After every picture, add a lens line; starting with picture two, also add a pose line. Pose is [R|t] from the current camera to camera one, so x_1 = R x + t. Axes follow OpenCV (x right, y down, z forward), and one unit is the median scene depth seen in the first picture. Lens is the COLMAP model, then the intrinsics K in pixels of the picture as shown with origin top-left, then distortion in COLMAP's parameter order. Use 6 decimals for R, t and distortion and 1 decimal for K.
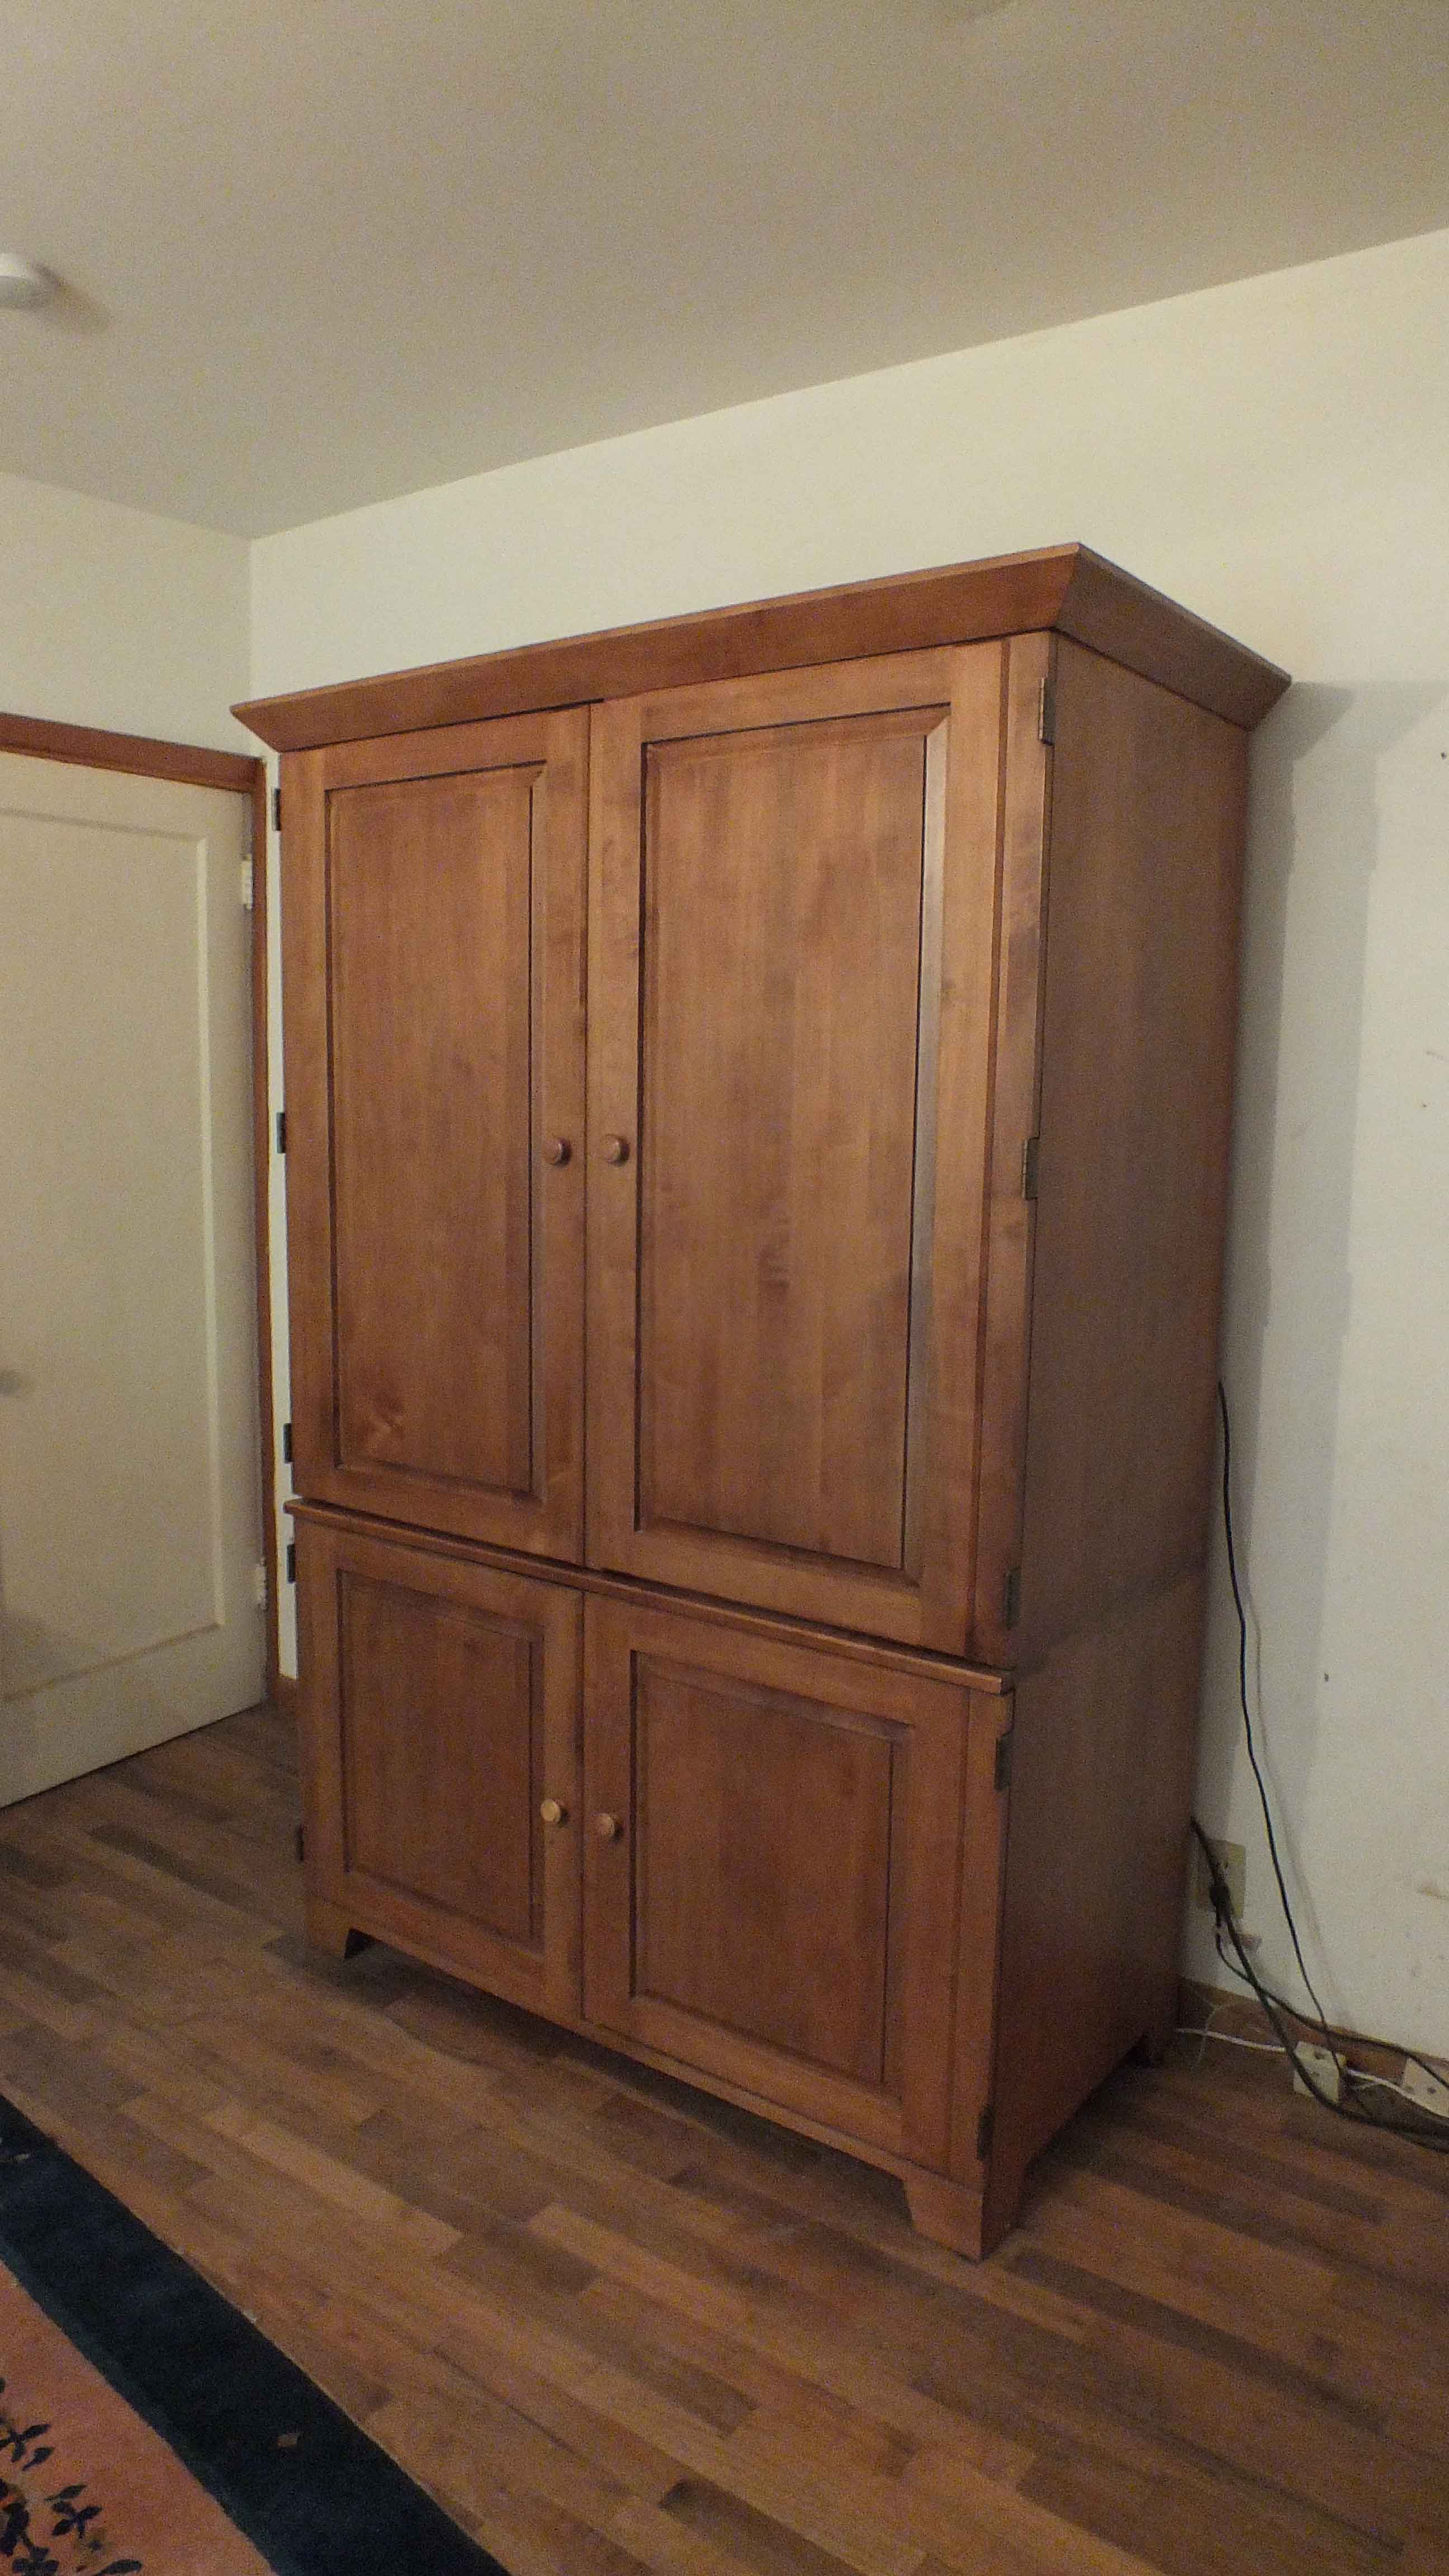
lens RADIAL K [[1705.0, 0, 581.0], [0, 1705.0, 1285.3], [0, 0, 1]] dist [-0.052223, -0.001756]
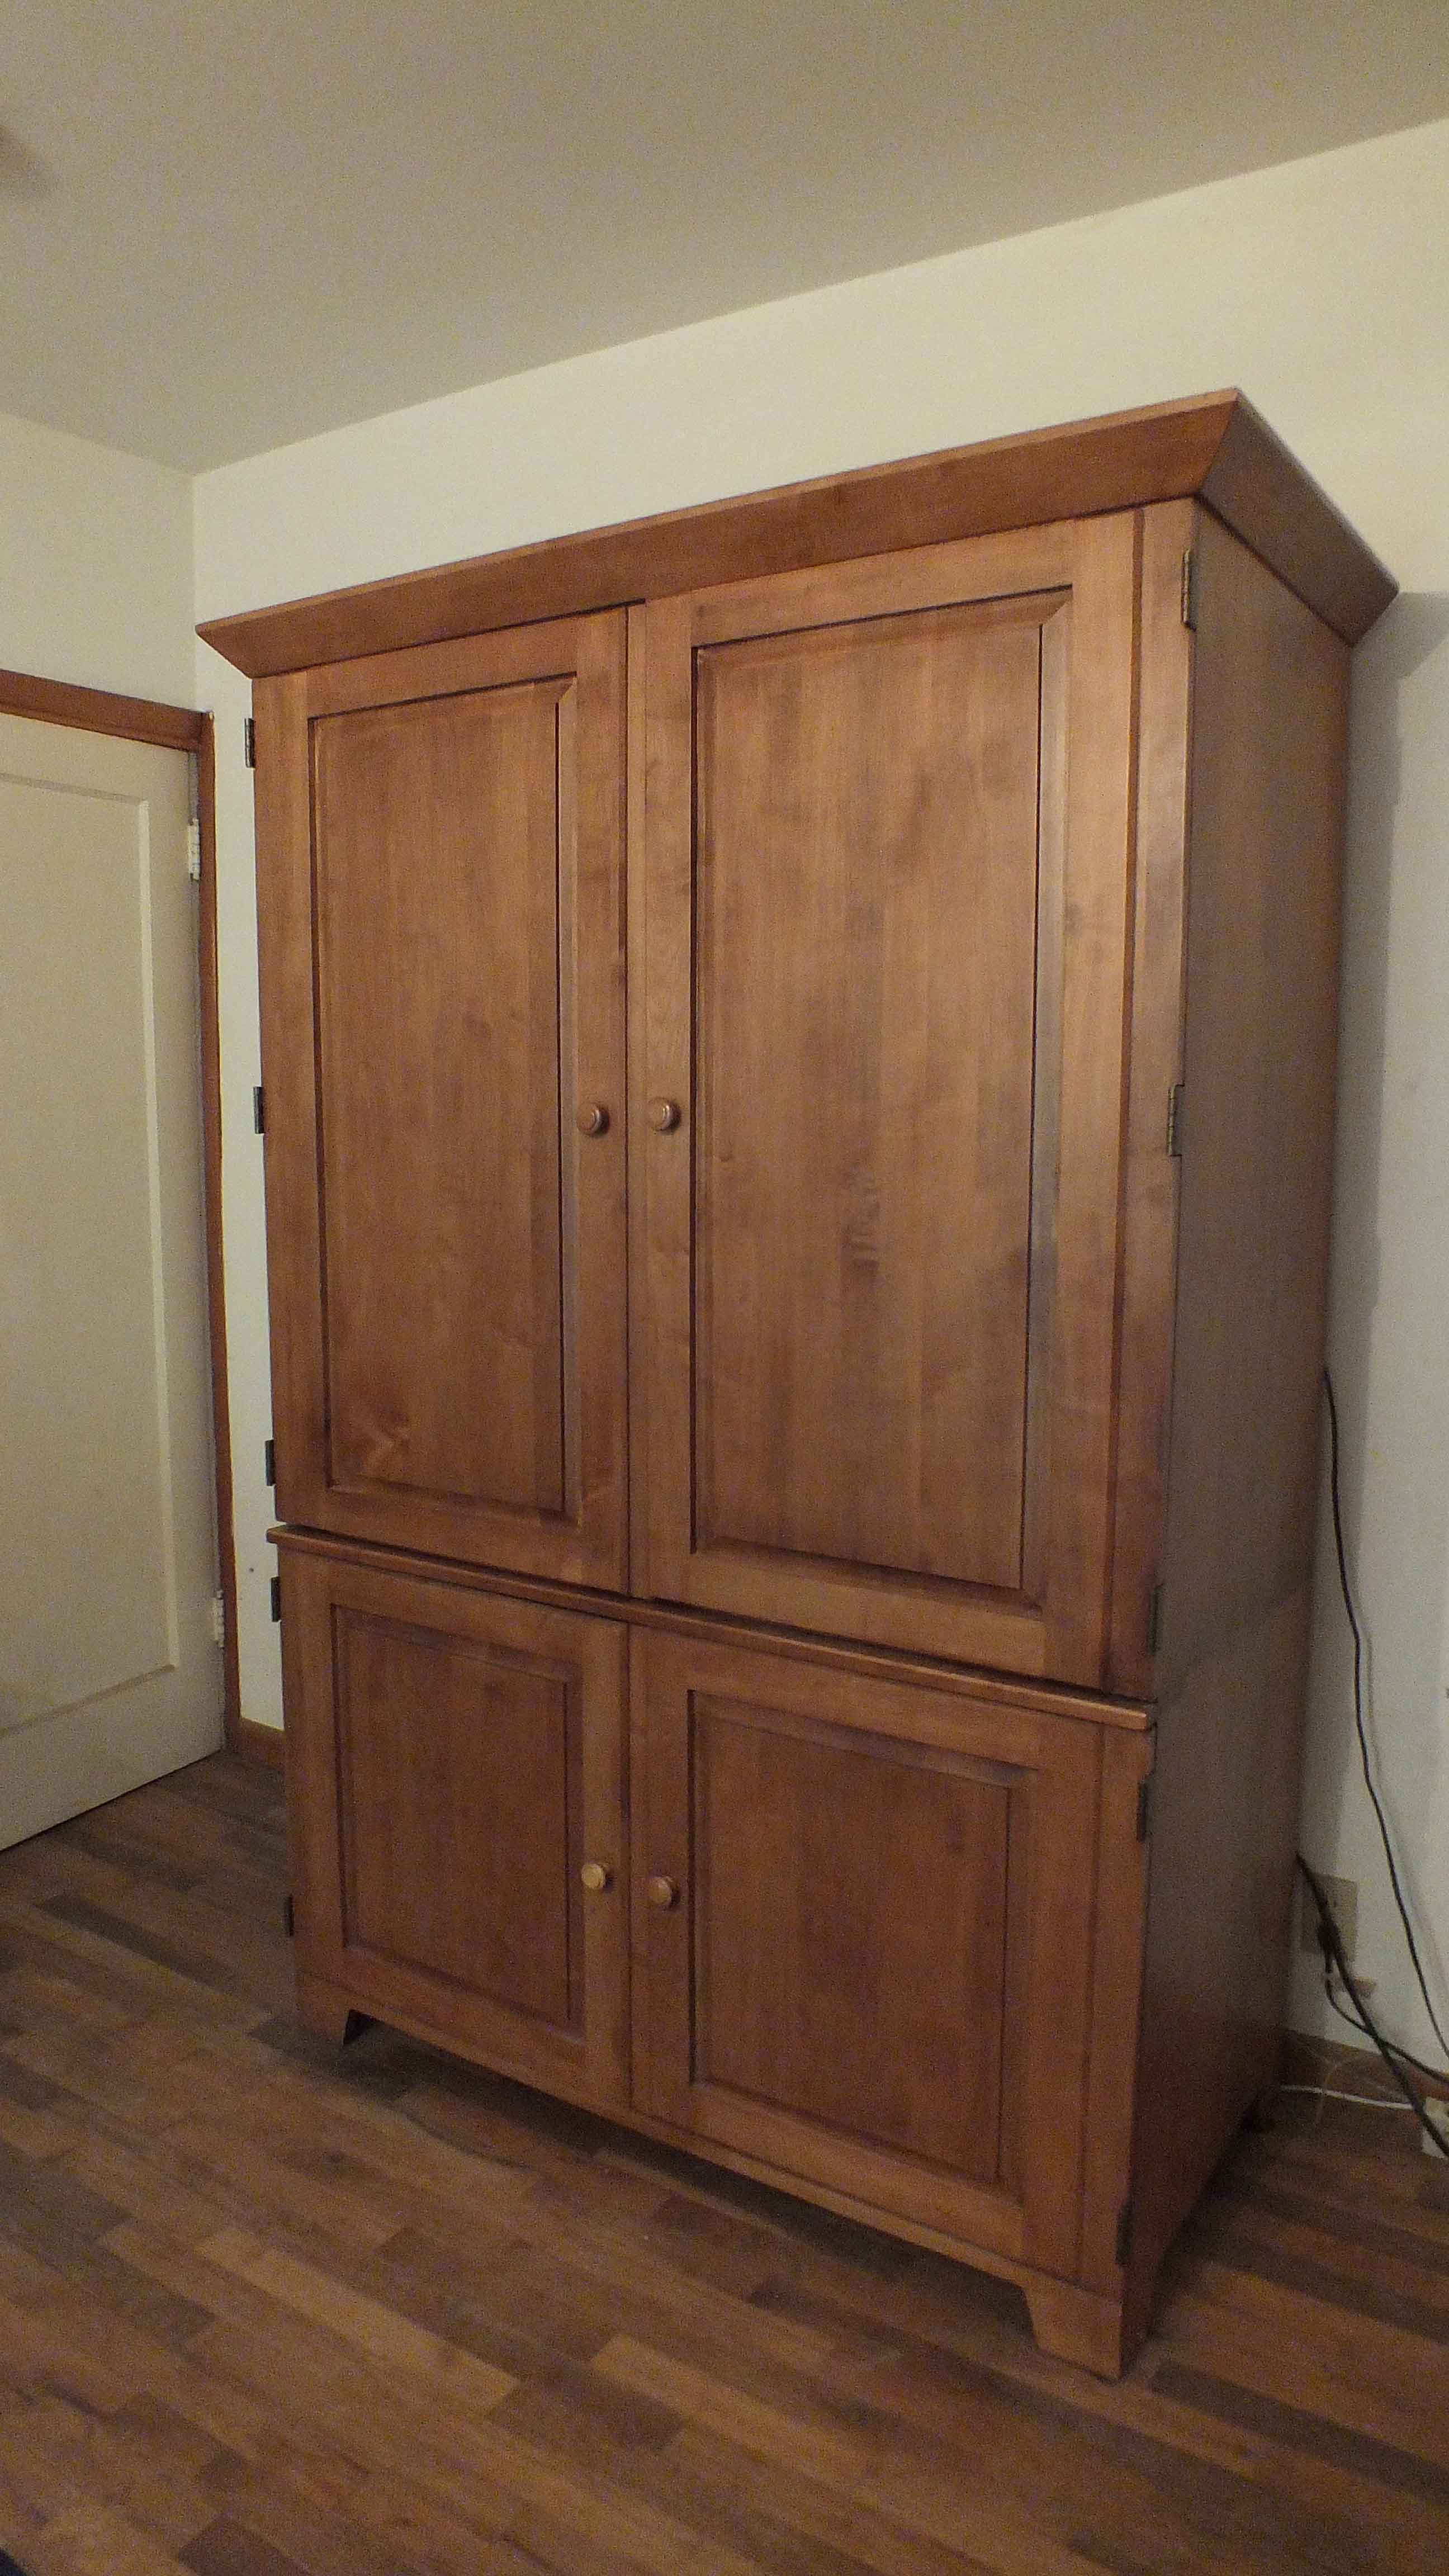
lens RADIAL K [[1706.6, 0, 574.6], [0, 1706.6, 1274.1], [0, 0, 1]] dist [-0.057237, 0.007483]
pose [[0.998277, -0.018974, 0.055519, -0.074878], [0.019746, 0.999715, -0.013398, 0.012091], [-0.055249, 0.014471, 0.998368, 0.132769]]
